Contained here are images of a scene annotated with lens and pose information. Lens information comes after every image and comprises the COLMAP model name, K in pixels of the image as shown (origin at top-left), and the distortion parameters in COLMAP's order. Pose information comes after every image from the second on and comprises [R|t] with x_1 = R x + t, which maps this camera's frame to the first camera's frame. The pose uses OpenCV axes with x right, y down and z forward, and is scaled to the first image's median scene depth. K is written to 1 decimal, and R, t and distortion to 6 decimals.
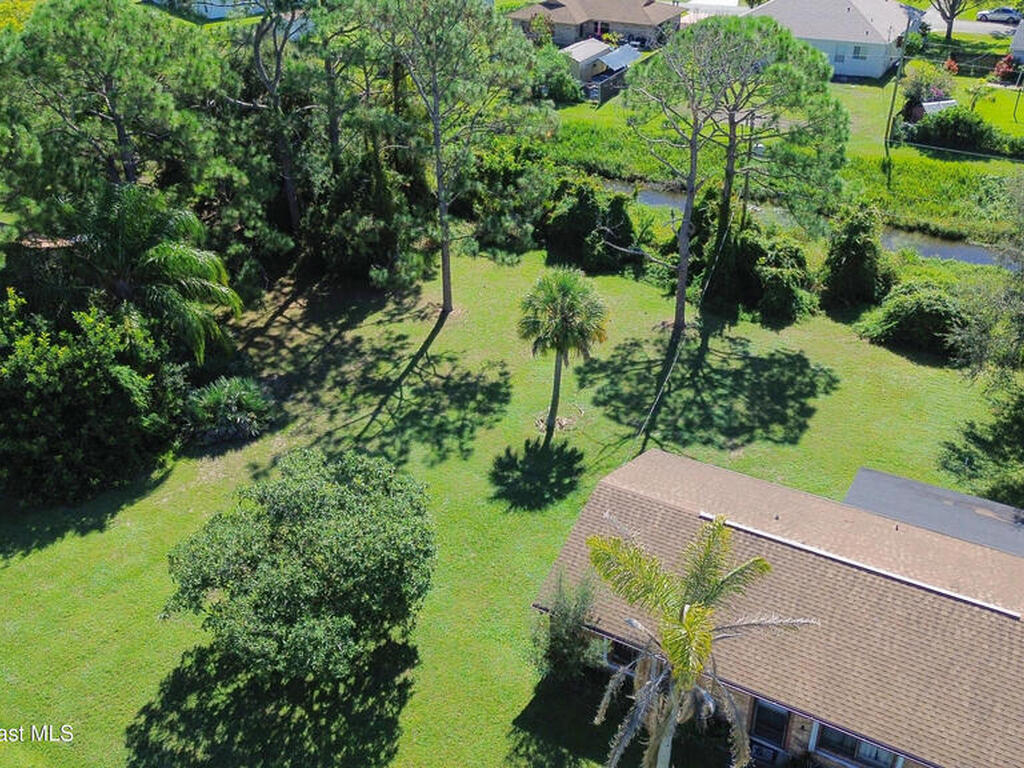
lens RADIAL K [[968.6, 0, 511.7], [0, 968.6, 384.0], [0, 0, 1]] dist [0.052656, 0.000000]
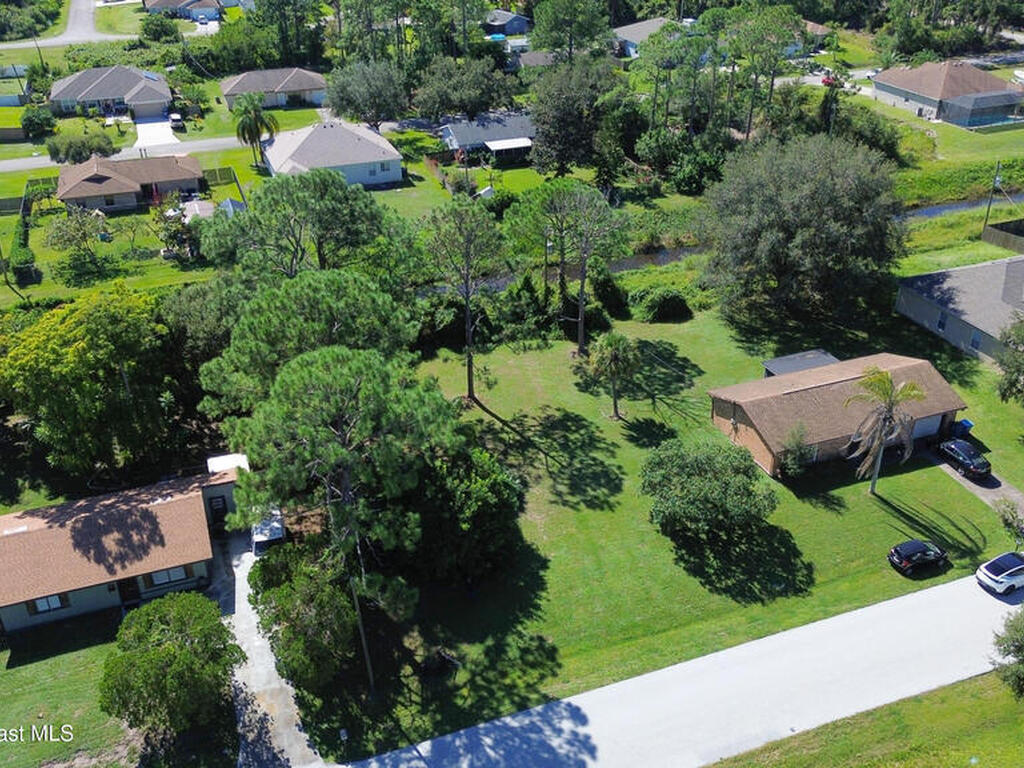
lens RADIAL K [[968.6, 0, 521.7], [0, 968.6, 385.6], [0, 0, 1]] dist [0.052656, 0.000000]
pose [[0.619666, -0.373884, 0.690091, -1.173521], [0.403015, 0.906056, 0.129005, -0.285194], [-0.673493, 0.198177, 0.712133, -0.162739]]
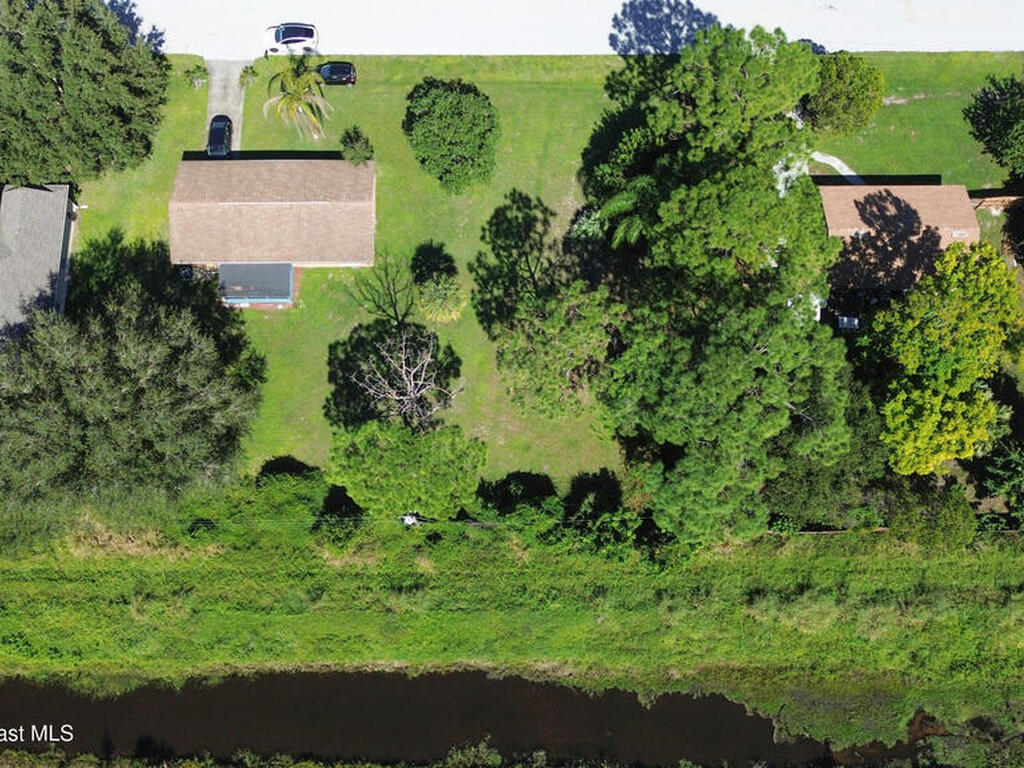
lens RADIAL K [[968.6, 0, 513.5], [0, 968.6, 384.6], [0, 0, 1]] dist [0.052656, 0.000000]
pose [[-0.857395, 0.502240, -0.112380, 0.198766], [-0.254283, -0.223554, 0.940938, -1.671210], [0.447453, 0.835332, 0.319385, 0.513302]]
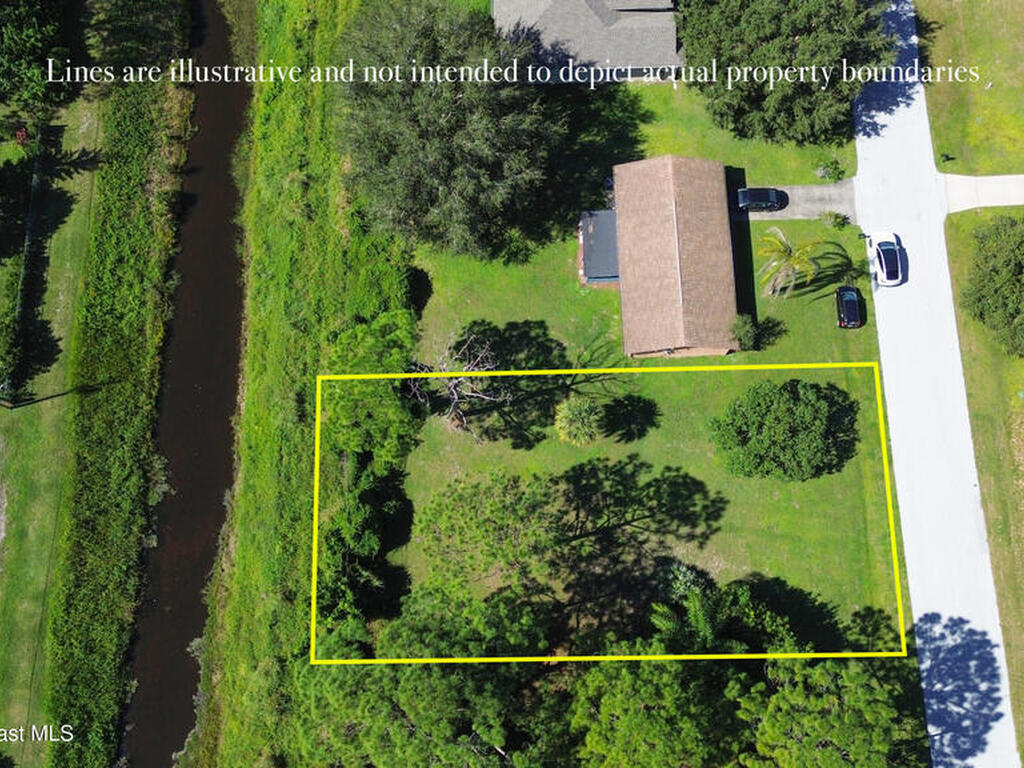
lens RADIAL K [[968.6, 0, 517.7], [0, 968.6, 377.4], [0, 0, 1]] dist [0.052656, 0.000000]
pose [[-0.527747, -0.813635, 0.243887, -0.231347], [0.467773, -0.038731, 0.883000, -1.502432], [-0.708993, 0.580085, 0.401036, 0.255821]]
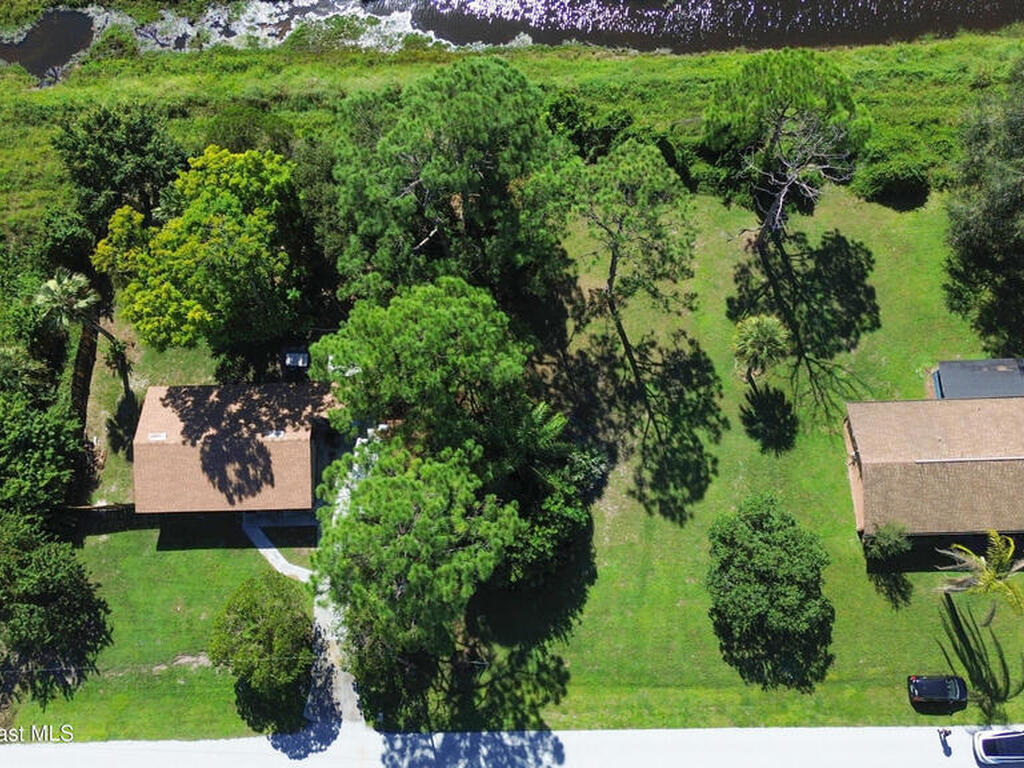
lens RADIAL K [[968.6, 0, 515.9], [0, 968.6, 393.1], [0, 0, 1]] dist [0.052656, 0.000000]
pose [[0.849344, -0.506858, 0.147339, -0.514588], [0.286799, 0.677481, 0.677322, -1.082052], [-0.443126, -0.533023, 0.720781, -0.050482]]
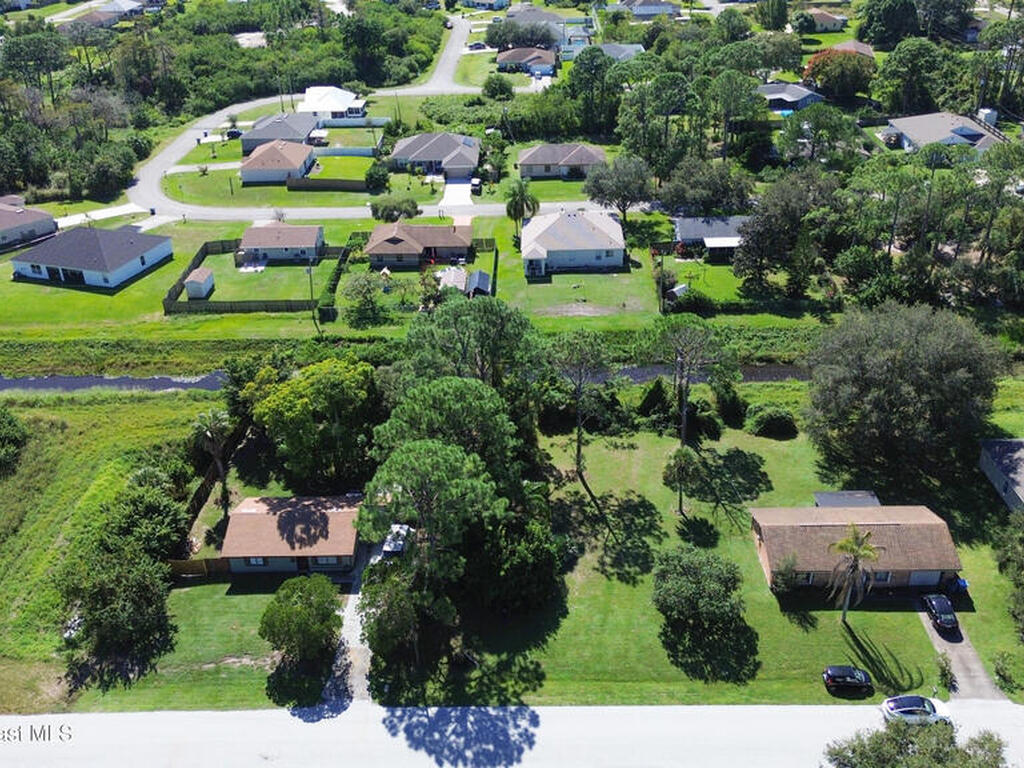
lens RADIAL K [[968.6, 0, 524.6], [0, 968.6, 392.7], [0, 0, 1]] dist [0.052656, 0.000000]
pose [[0.863500, -0.249565, 0.438276, -1.106562], [0.263709, 0.964153, 0.029446, -0.359397], [-0.429913, 0.090151, 0.898358, -0.850309]]
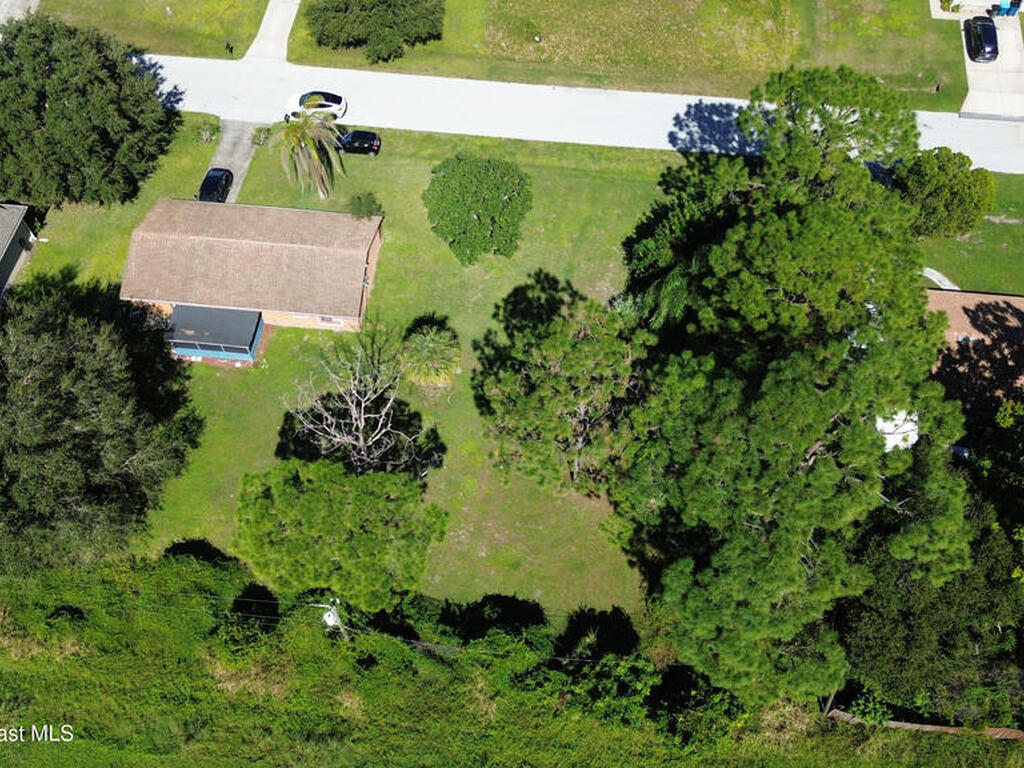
lens RADIAL K [[968.6, 0, 513.2], [0, 968.6, 387.3], [0, 0, 1]] dist [0.052656, 0.000000]
pose [[-0.915227, 0.359315, -0.182353, 0.194117], [-0.180404, 0.039263, 0.982809, -1.364536], [0.360298, 0.932390, 0.028887, 0.901410]]
